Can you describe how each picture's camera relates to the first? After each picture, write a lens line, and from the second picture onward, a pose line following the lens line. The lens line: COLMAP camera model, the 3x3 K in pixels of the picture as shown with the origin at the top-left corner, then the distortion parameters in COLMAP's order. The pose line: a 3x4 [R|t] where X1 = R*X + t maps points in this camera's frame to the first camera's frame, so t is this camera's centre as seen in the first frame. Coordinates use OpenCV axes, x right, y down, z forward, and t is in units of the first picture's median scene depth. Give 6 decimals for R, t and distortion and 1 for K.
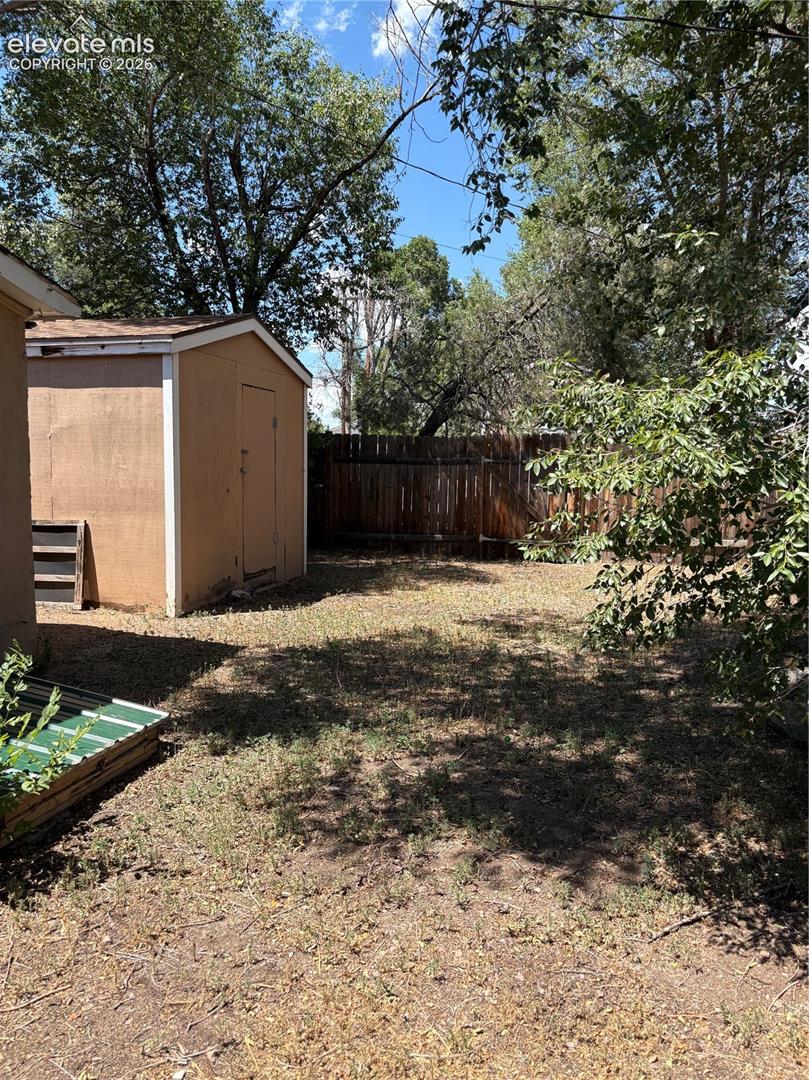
lens RADIAL K [[817.8, 0, 403.8], [0, 817.8, 540.8], [0, 0, 1]] dist [-0.001426, 0.002643]
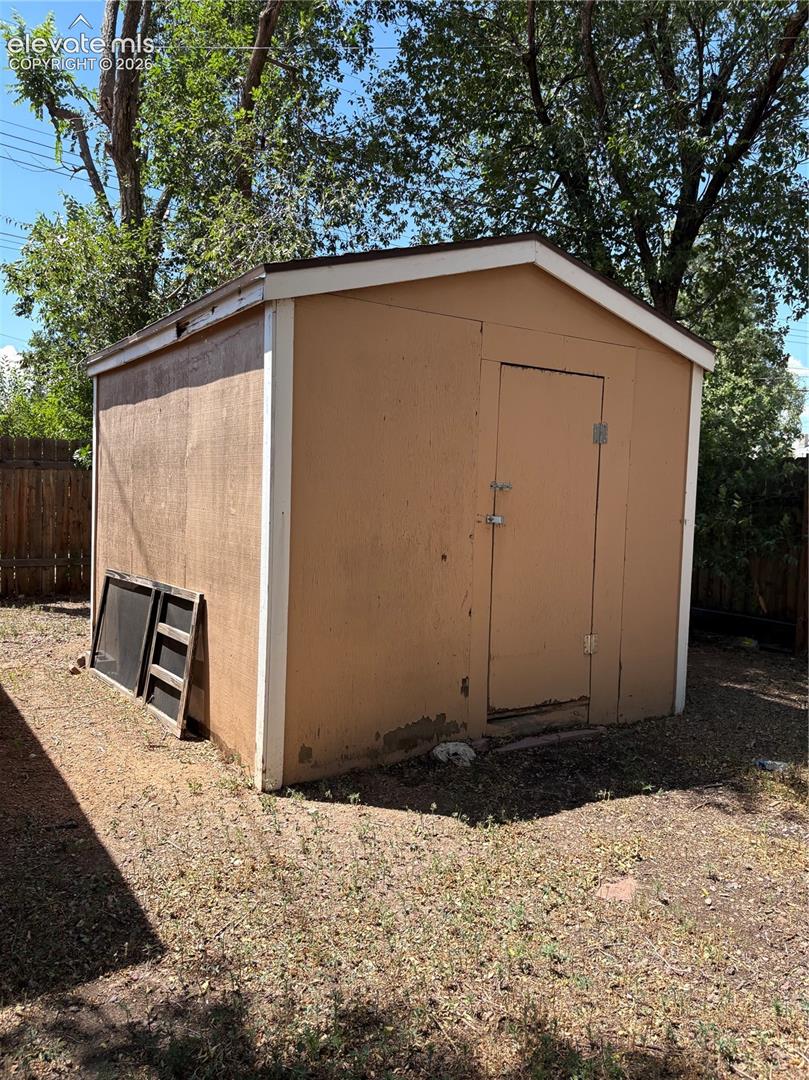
lens RADIAL K [[817.8, 0, 405.0], [0, 817.8, 535.8], [0, 0, 1]] dist [-0.001426, 0.002643]
pose [[0.748176, 0.052590, -0.661413, 0.135128], [-0.082127, 0.996528, -0.013665, -0.072740], [0.658398, 0.064544, 0.749897, 0.633669]]
